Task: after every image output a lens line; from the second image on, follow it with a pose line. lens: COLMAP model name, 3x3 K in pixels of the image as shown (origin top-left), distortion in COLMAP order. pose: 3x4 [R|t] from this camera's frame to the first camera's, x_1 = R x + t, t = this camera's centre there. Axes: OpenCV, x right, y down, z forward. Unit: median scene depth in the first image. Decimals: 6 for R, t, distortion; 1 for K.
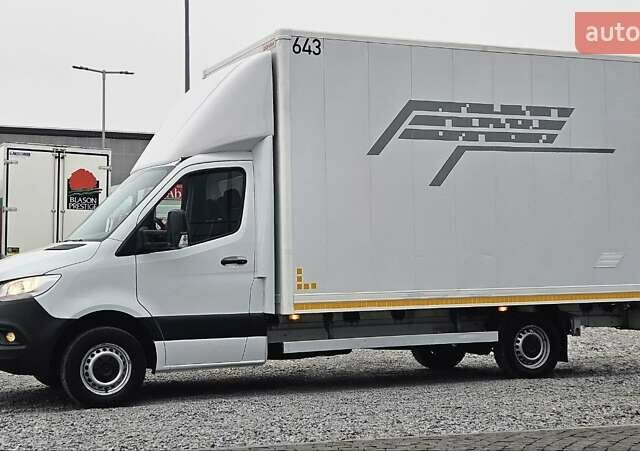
lens RADIAL K [[1073.2, 0, 332.3], [0, 1073.2, 222.5], [0, 0, 1]] dist [0.078117, 0.000000]
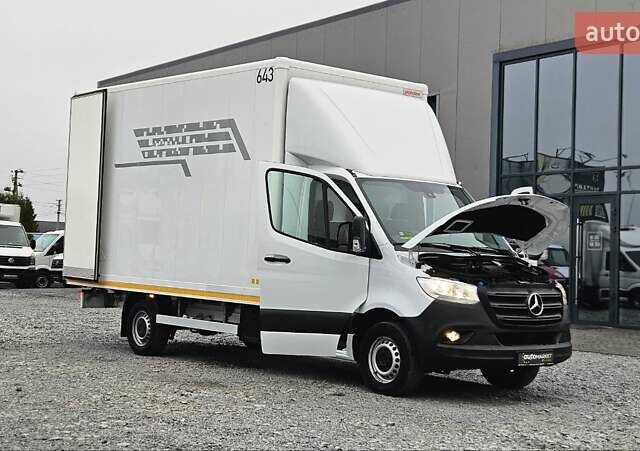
lens RADIAL K [[1073.2, 0, 324.6], [0, 1073.2, 215.5], [0, 0, 1]] dist [0.078117, 0.000000]
pose [[-0.276222, 0.037290, 0.960370, -1.205483], [-0.077872, 0.995093, -0.061035, 0.061208], [-0.957934, -0.091645, -0.271963, 1.398236]]
